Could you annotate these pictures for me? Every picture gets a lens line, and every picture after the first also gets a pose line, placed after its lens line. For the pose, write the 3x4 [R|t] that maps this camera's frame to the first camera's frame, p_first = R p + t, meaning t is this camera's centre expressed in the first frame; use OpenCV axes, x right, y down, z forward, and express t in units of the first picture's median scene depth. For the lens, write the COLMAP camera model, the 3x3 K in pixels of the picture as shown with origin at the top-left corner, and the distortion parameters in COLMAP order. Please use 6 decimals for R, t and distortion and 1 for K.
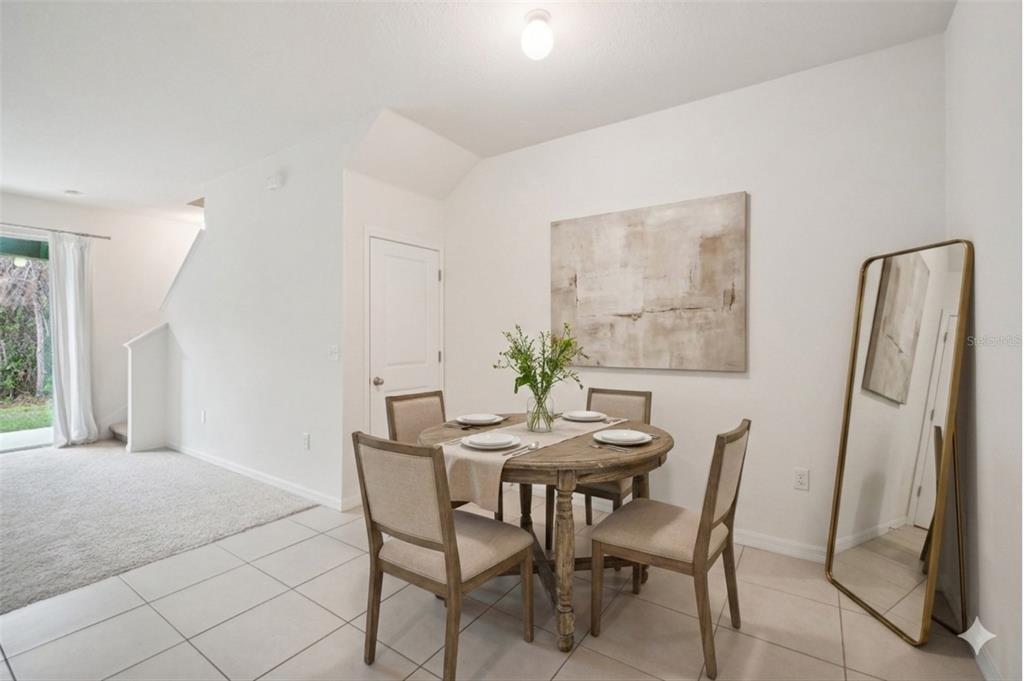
lens RADIAL K [[447.2, 0, 513.9], [0, 447.2, 332.3], [0, 0, 1]] dist [0.000359, -0.000669]
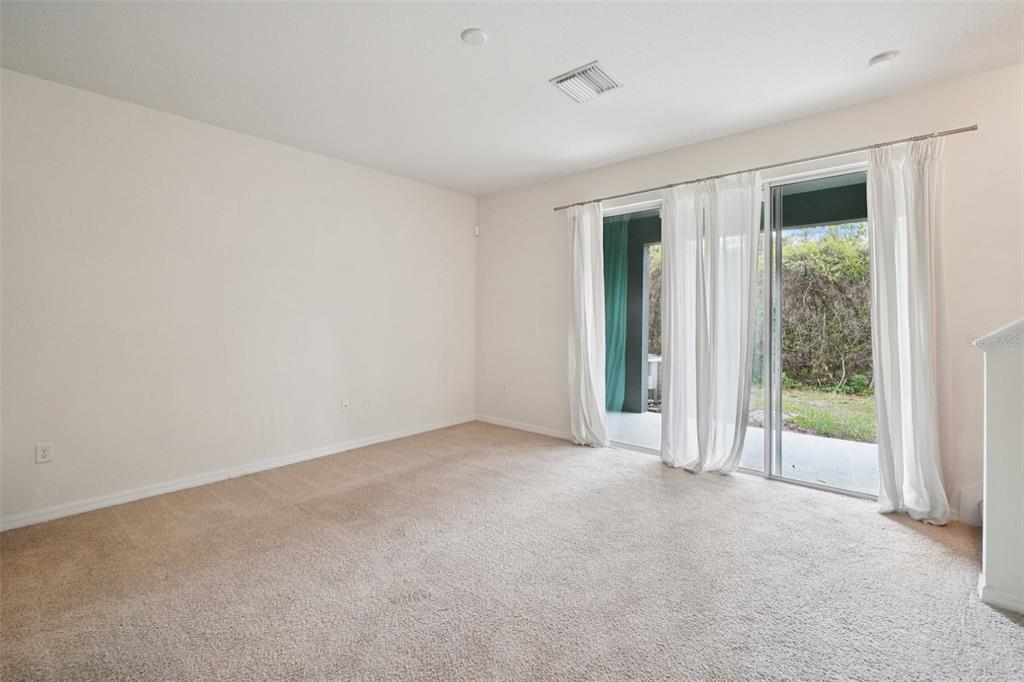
lens RADIAL K [[453.4, 0, 512.7], [0, 453.4, 315.6], [0, 0, 1]] dist [-0.000751, -0.000148]
pose [[-0.116889, -0.003614, -0.993138, -0.385723], [0.000827, 0.999993, -0.003736, 0.001481], [0.993145, -0.001258, -0.116885, 0.616959]]
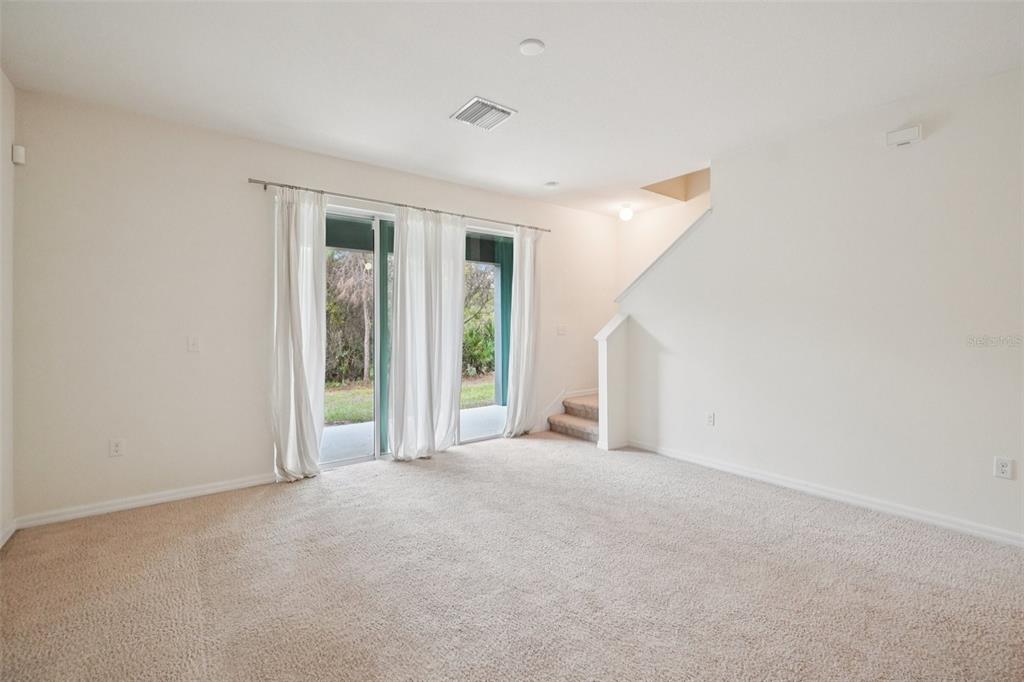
lens RADIAL K [[447.2, 0, 513.9], [0, 447.2, 332.8], [0, 0, 1]] dist [0.000359, -0.000669]
pose [[0.950888, 0.003850, -0.309510, -0.754403], [0.001785, 0.999838, 0.017922, -0.000754], [0.309529, -0.017594, 0.950727, 0.025233]]
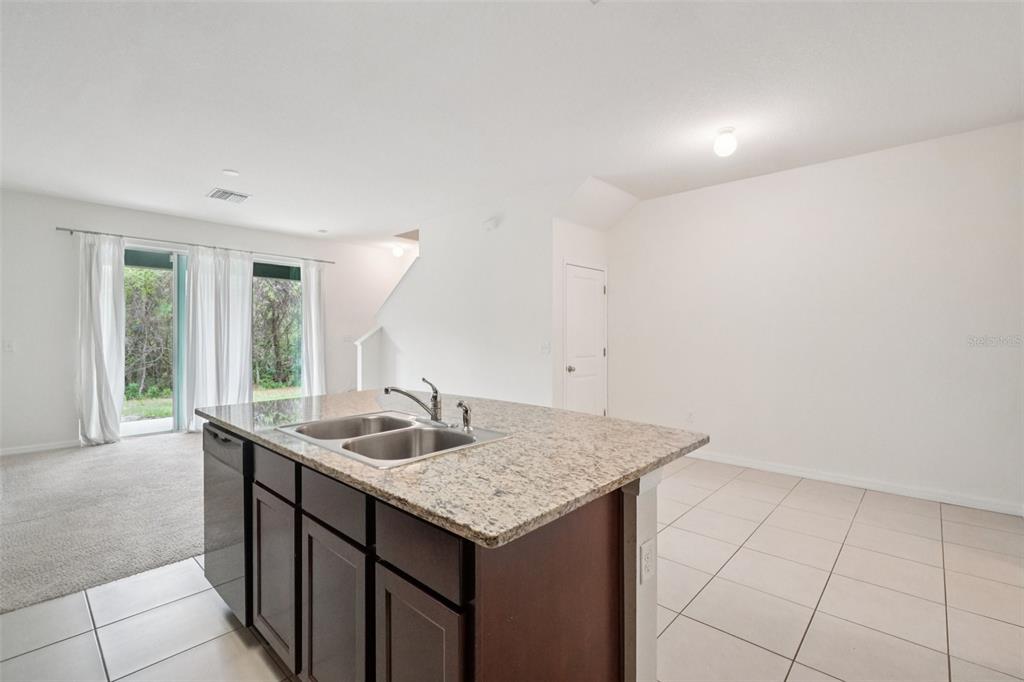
lens RADIAL K [[457.0, 0, 520.1], [0, 457.0, 341.2], [0, 0, 1]] dist [-0.003216, -0.000839]
pose [[0.991299, 0.003272, -0.131586, -0.200491], [-0.001800, 0.999934, 0.011307, 0.006554], [0.131614, -0.010972, 0.991240, -0.306783]]
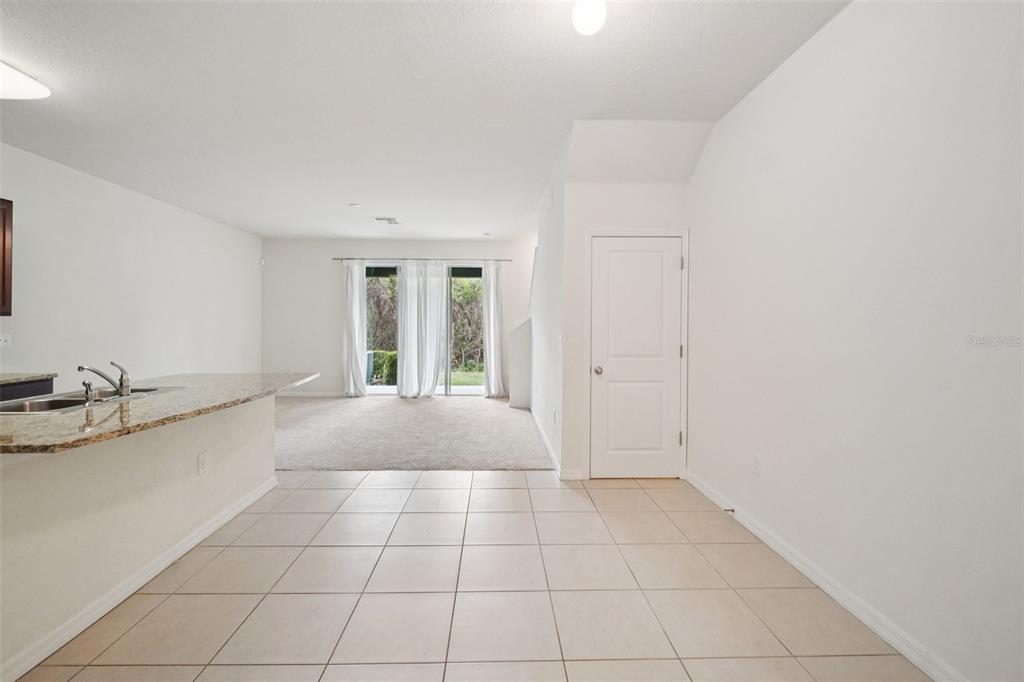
lens RADIAL K [[449.4, 0, 506.4], [0, 449.4, 327.6], [0, 0, 1]] dist [0.004088, 0.000042]
pose [[0.587072, 0.007804, -0.809497, 0.319297], [-0.004411, 0.999970, 0.006441, 0.001006], [0.809522, -0.000210, 0.587089, 0.138538]]
